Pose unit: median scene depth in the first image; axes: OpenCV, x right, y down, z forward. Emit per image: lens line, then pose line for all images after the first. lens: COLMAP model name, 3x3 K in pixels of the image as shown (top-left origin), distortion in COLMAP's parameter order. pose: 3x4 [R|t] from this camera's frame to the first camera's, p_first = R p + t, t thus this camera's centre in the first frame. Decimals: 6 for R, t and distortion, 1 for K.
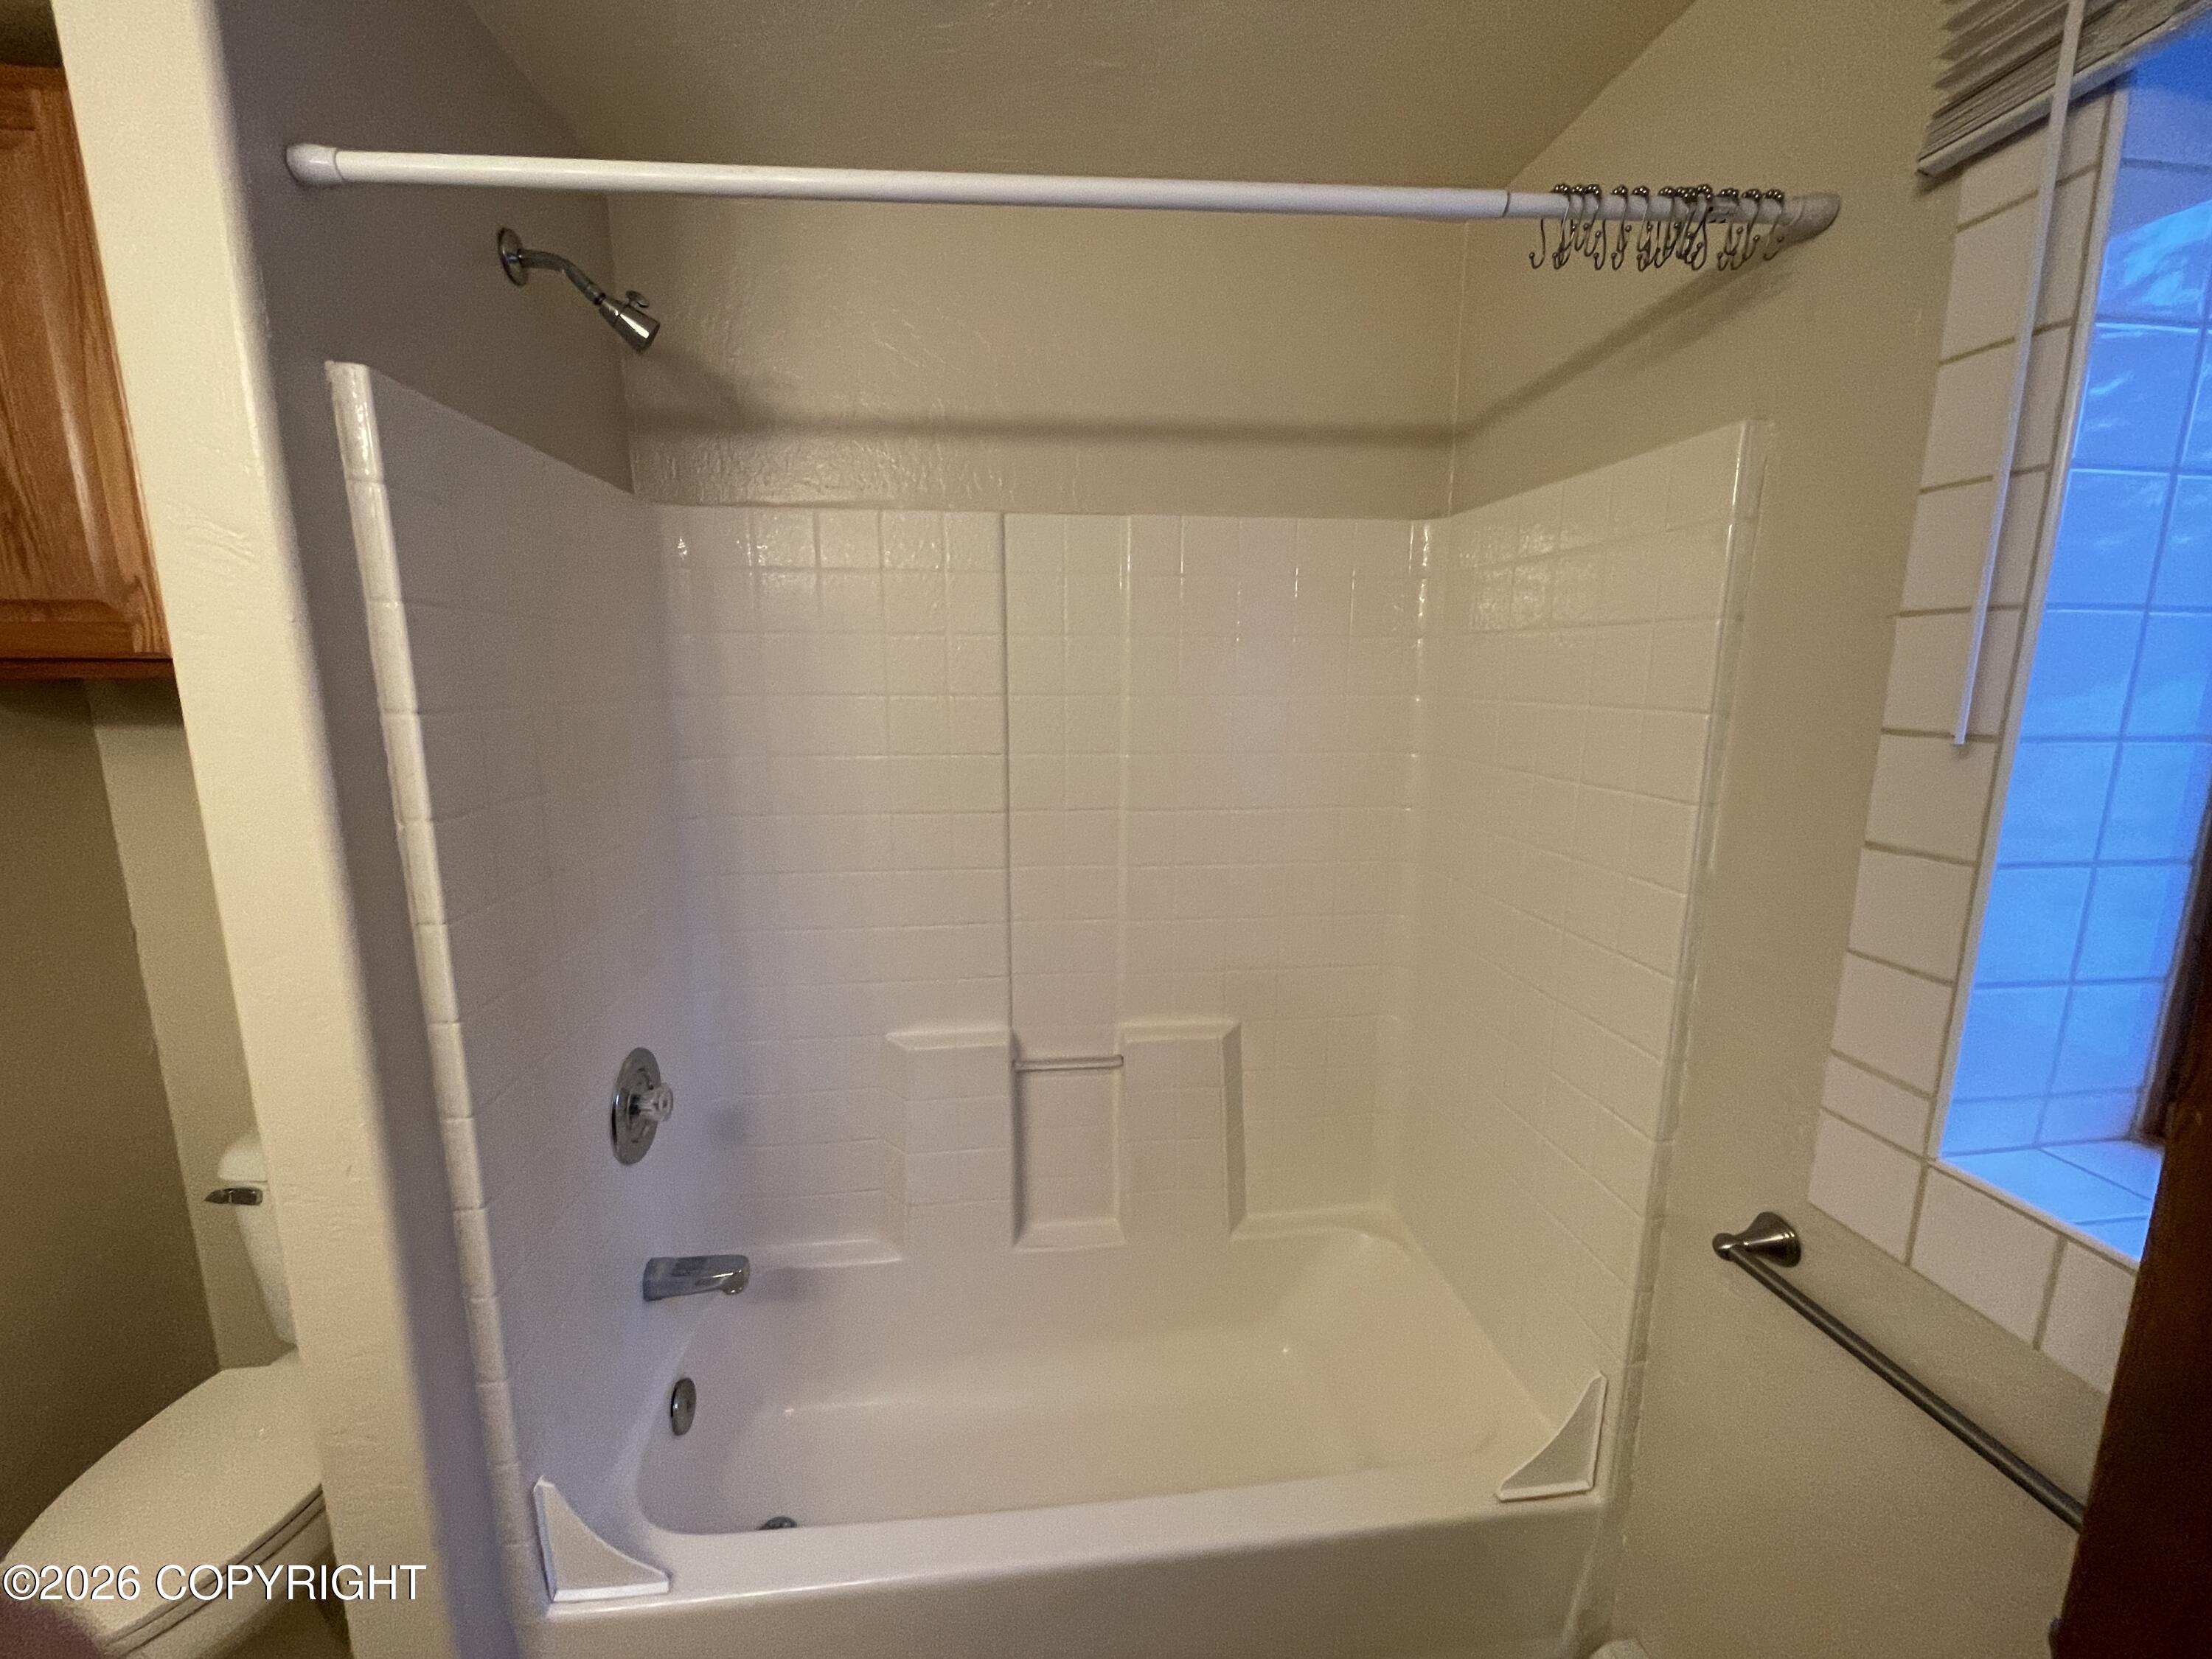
lens RADIAL K [[895.2, 0, 1096.5], [0, 895.2, 831.3], [0, 0, 1]] dist [0.001498, 0.000271]
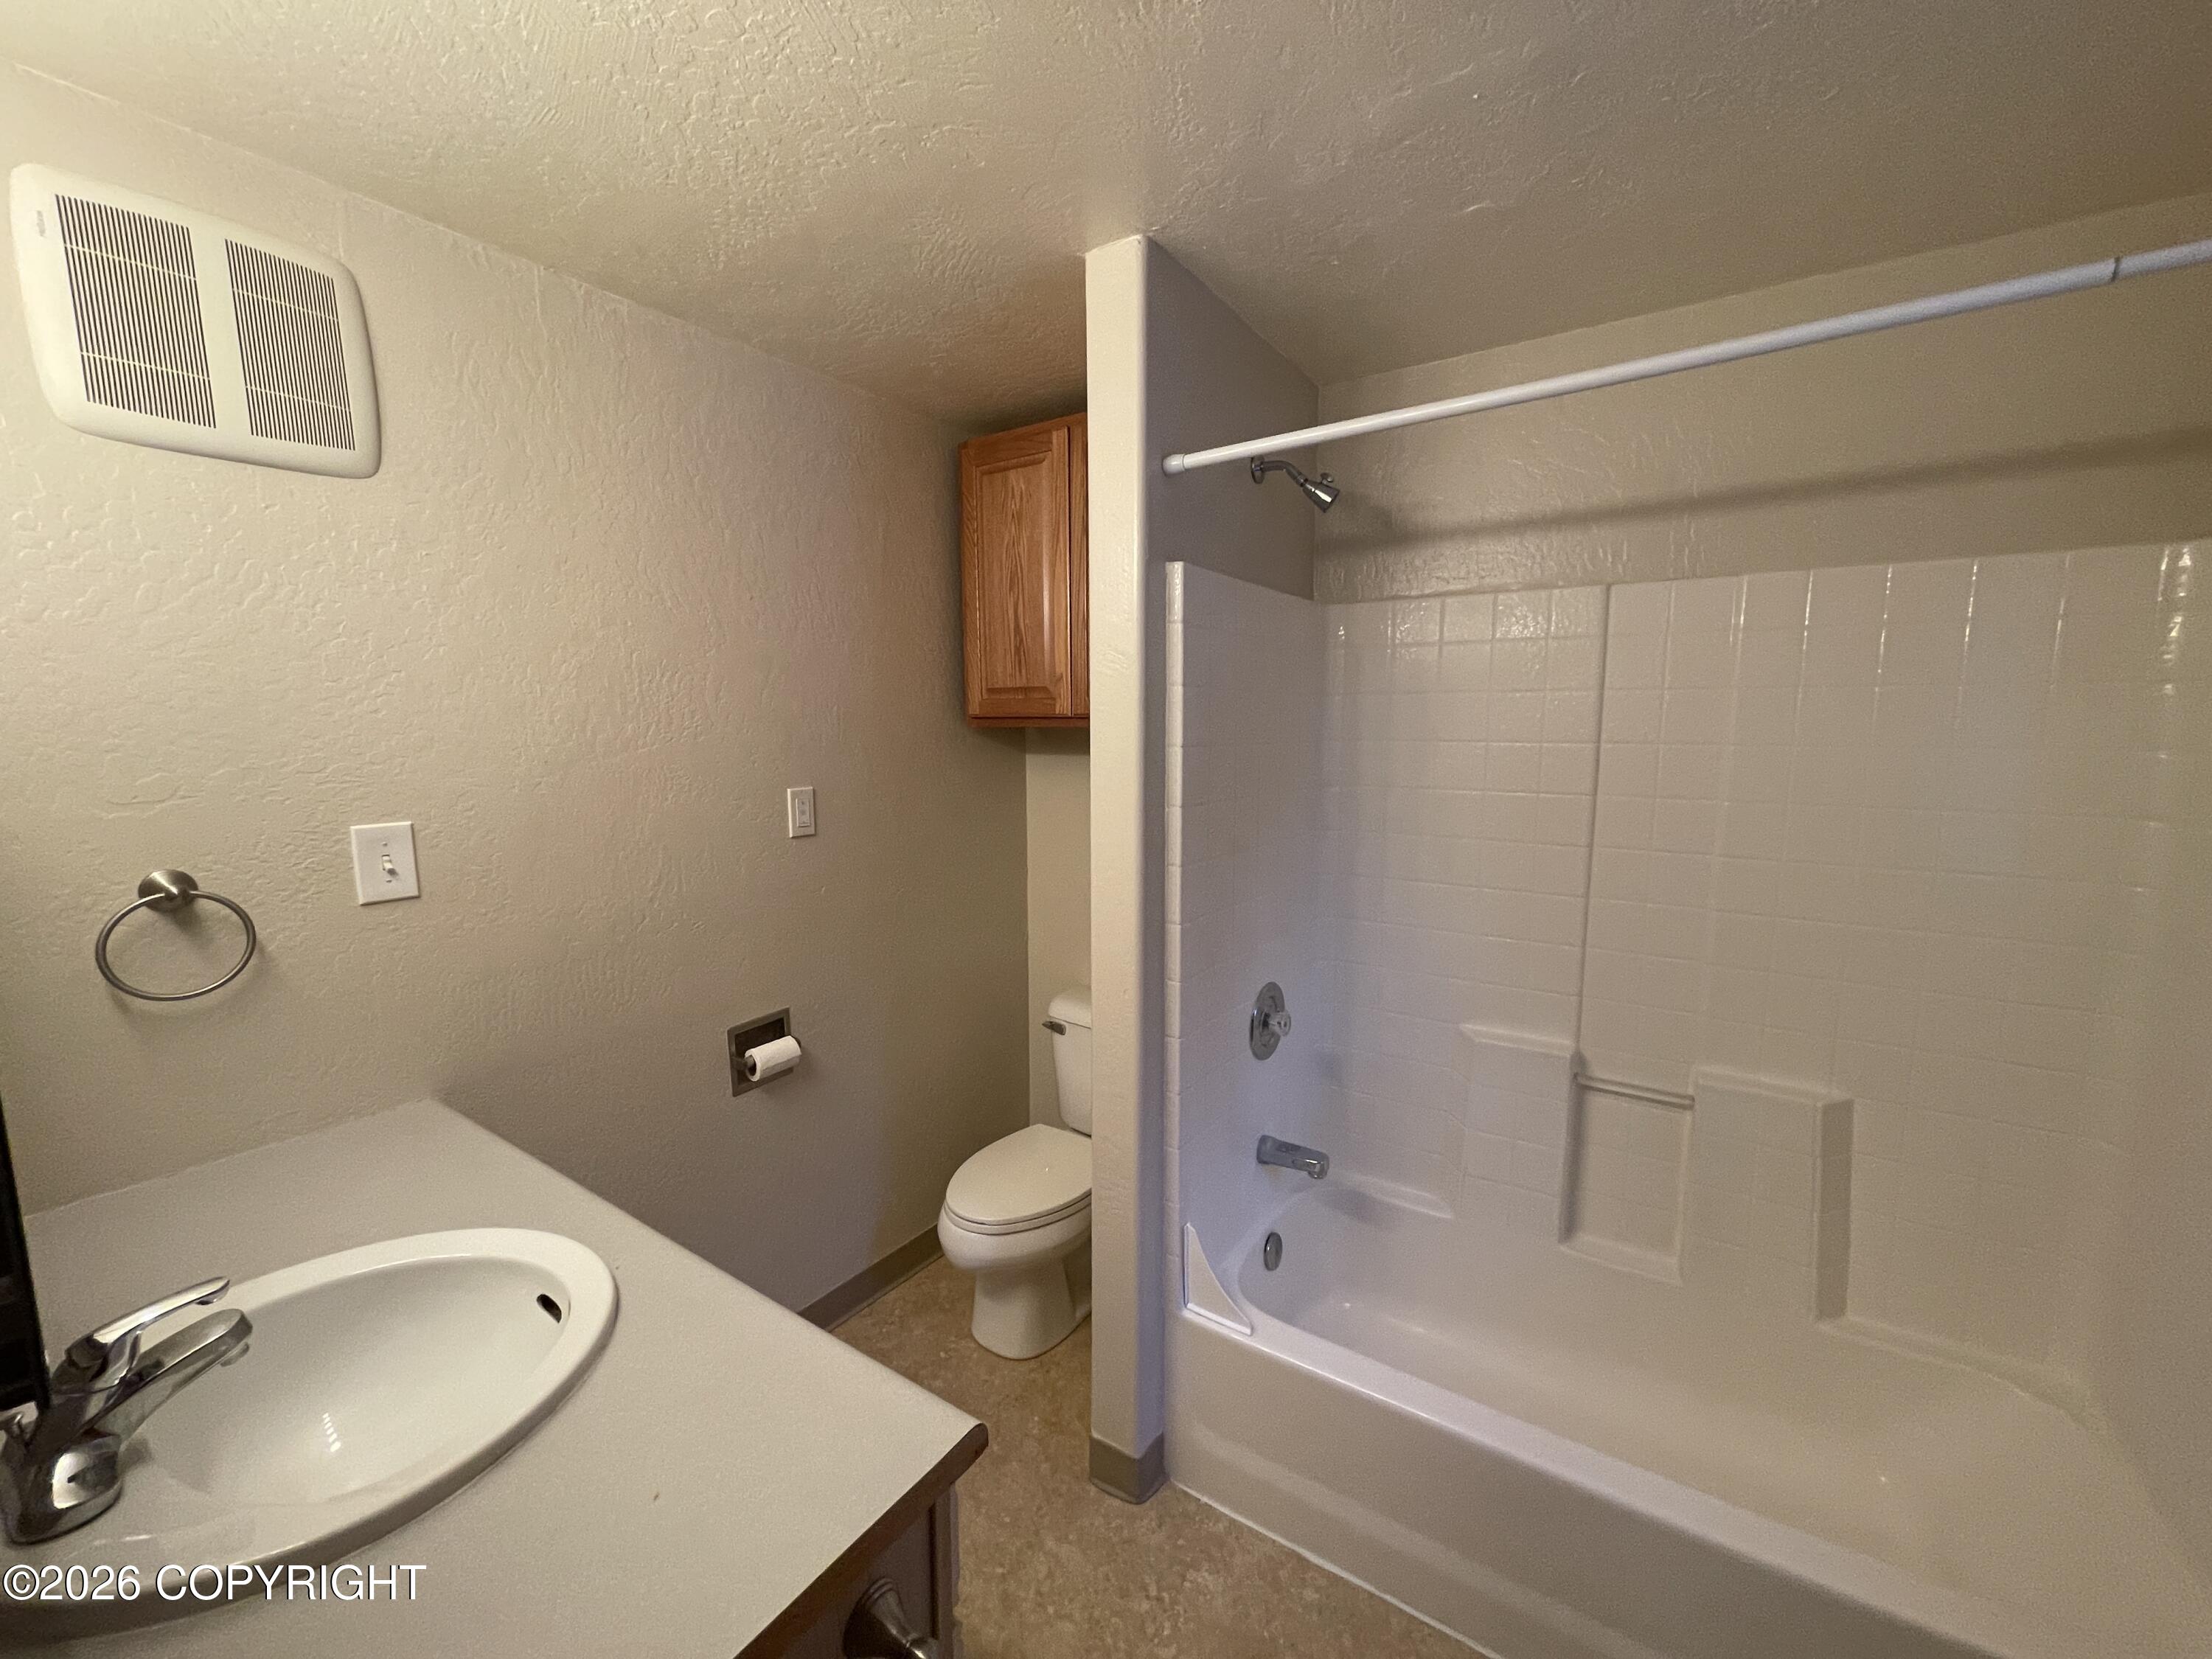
lens RADIAL K [[895.2, 0, 1096.5], [0, 895.2, 831.3], [0, 0, 1]] dist [0.001498, 0.000271]
pose [[0.761763, 0.077235, -0.643235, 0.167226], [-0.113386, 0.993438, -0.014995, 0.050386], [0.637856, 0.084357, 0.765522, -0.282639]]
